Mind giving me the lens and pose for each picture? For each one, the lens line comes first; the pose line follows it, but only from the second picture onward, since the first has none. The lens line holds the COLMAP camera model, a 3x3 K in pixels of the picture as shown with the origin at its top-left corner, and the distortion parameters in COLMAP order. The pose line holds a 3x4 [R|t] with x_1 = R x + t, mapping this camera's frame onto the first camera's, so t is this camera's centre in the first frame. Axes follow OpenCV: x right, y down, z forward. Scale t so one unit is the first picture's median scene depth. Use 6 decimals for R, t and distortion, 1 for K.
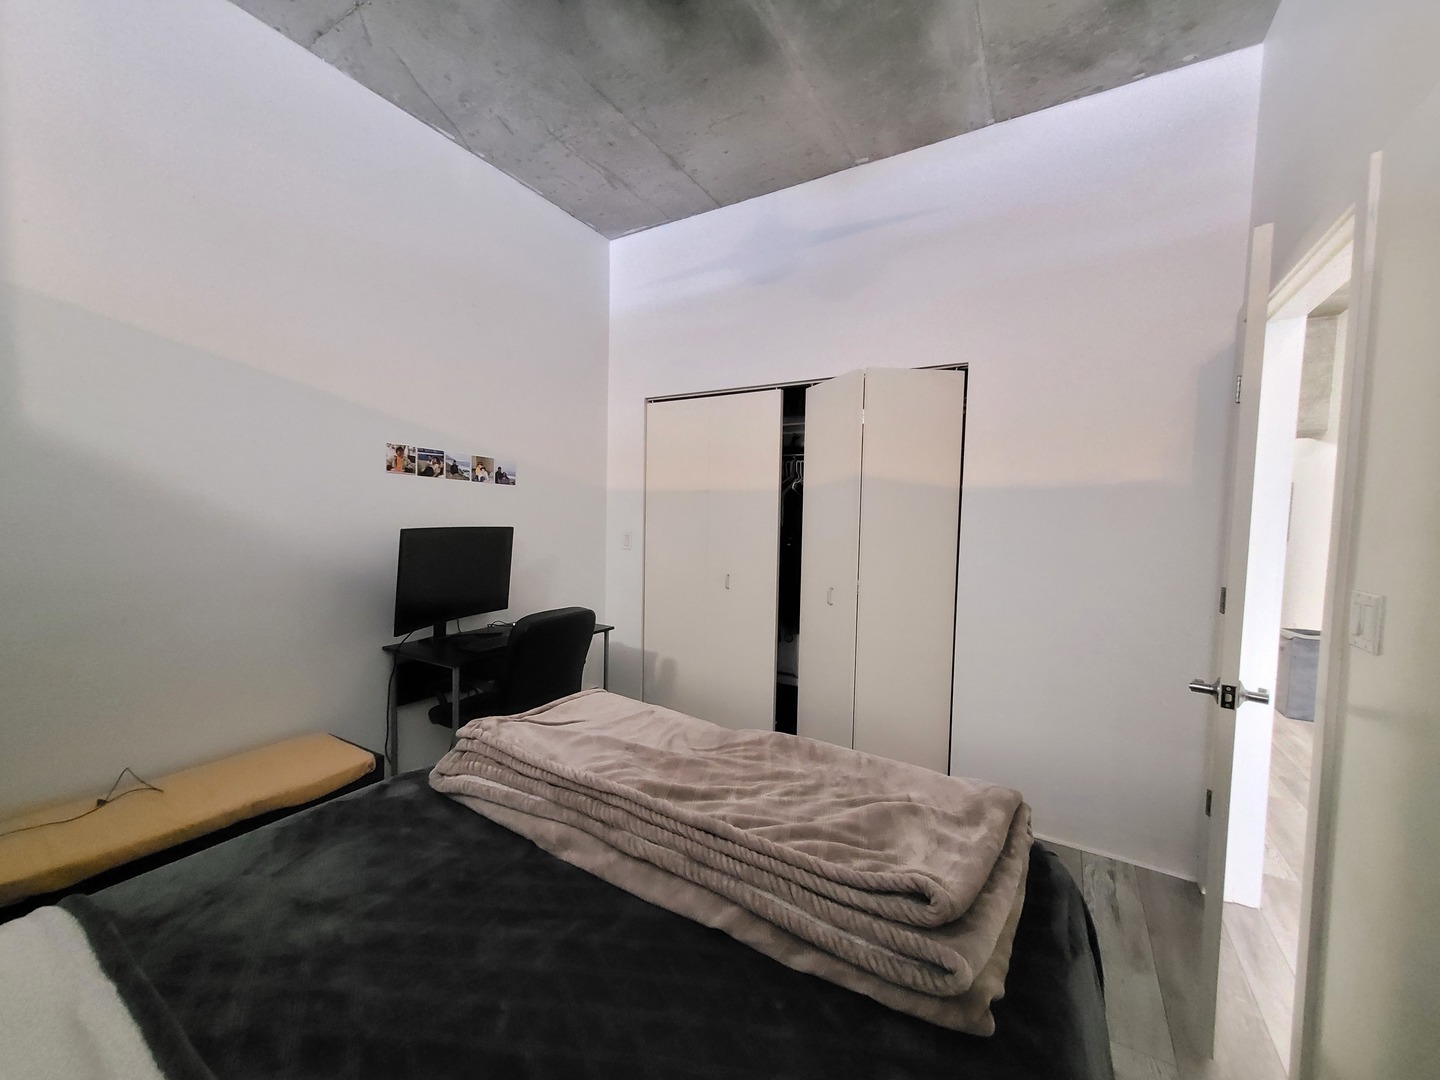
lens RADIAL K [[560.9, 0, 723.1], [0, 560.9, 540.6], [0, 0, 1]] dist [0.014229, -0.002563]
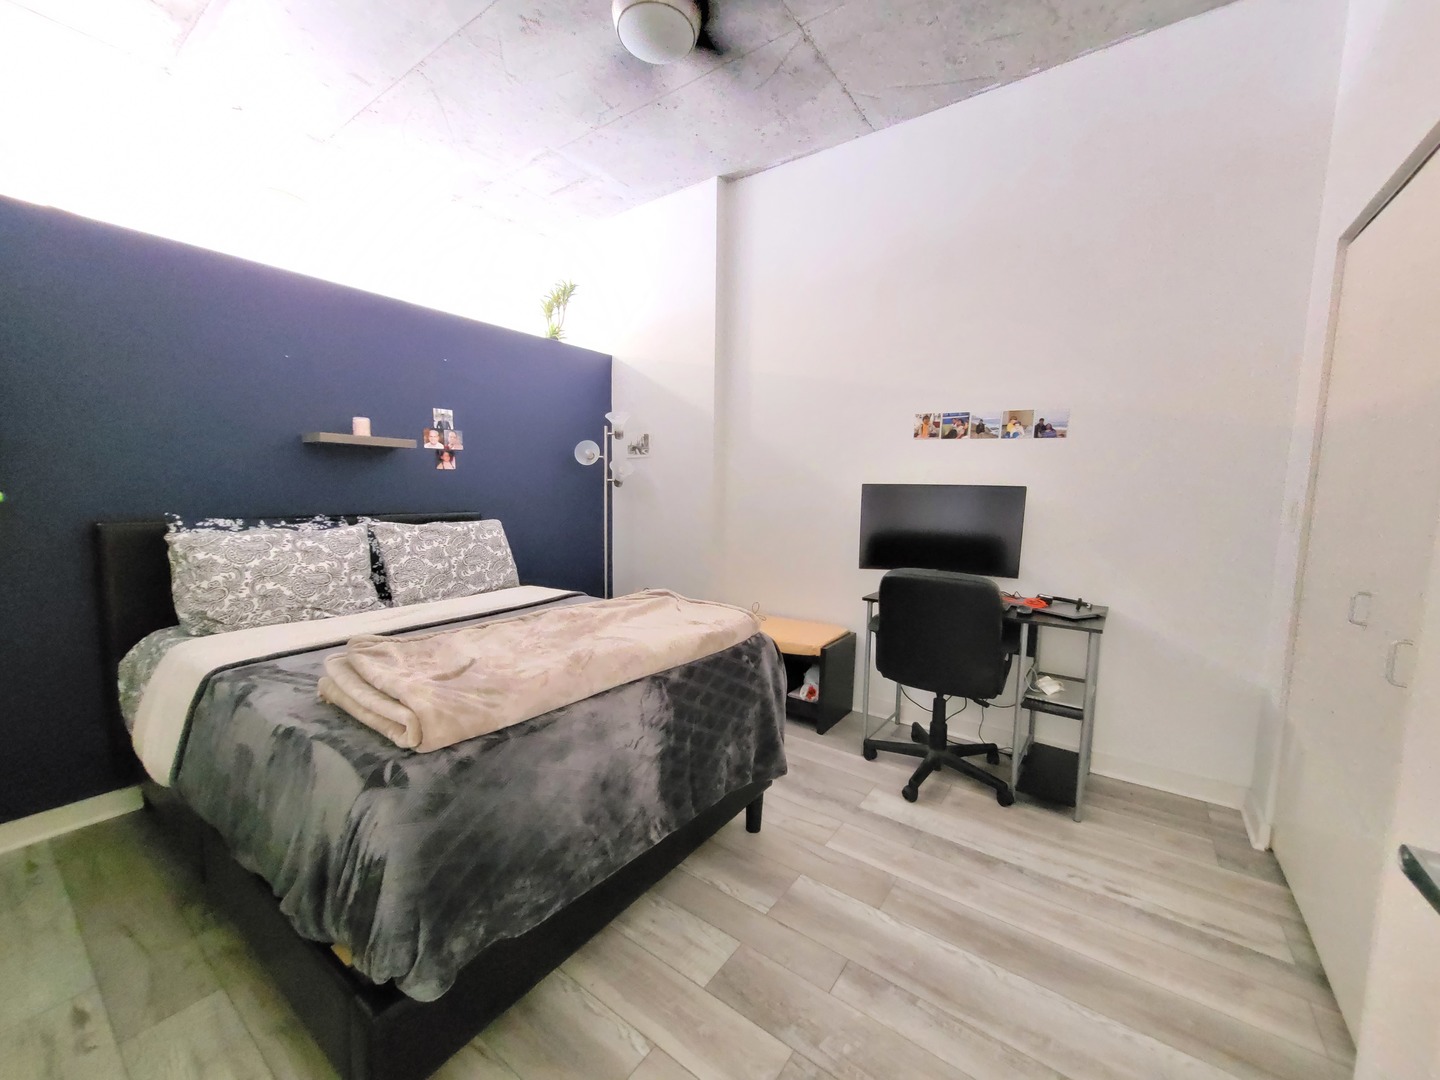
lens RADIAL K [[560.9, 0, 721.9], [0, 560.9, 541.7], [0, 0, 1]] dist [0.014229, -0.002563]
pose [[-0.067944, 0.066211, -0.995490, 0.574617], [-0.067388, 0.995212, 0.070792, 0.033967], [0.995411, 0.071894, -0.063157, 0.639242]]
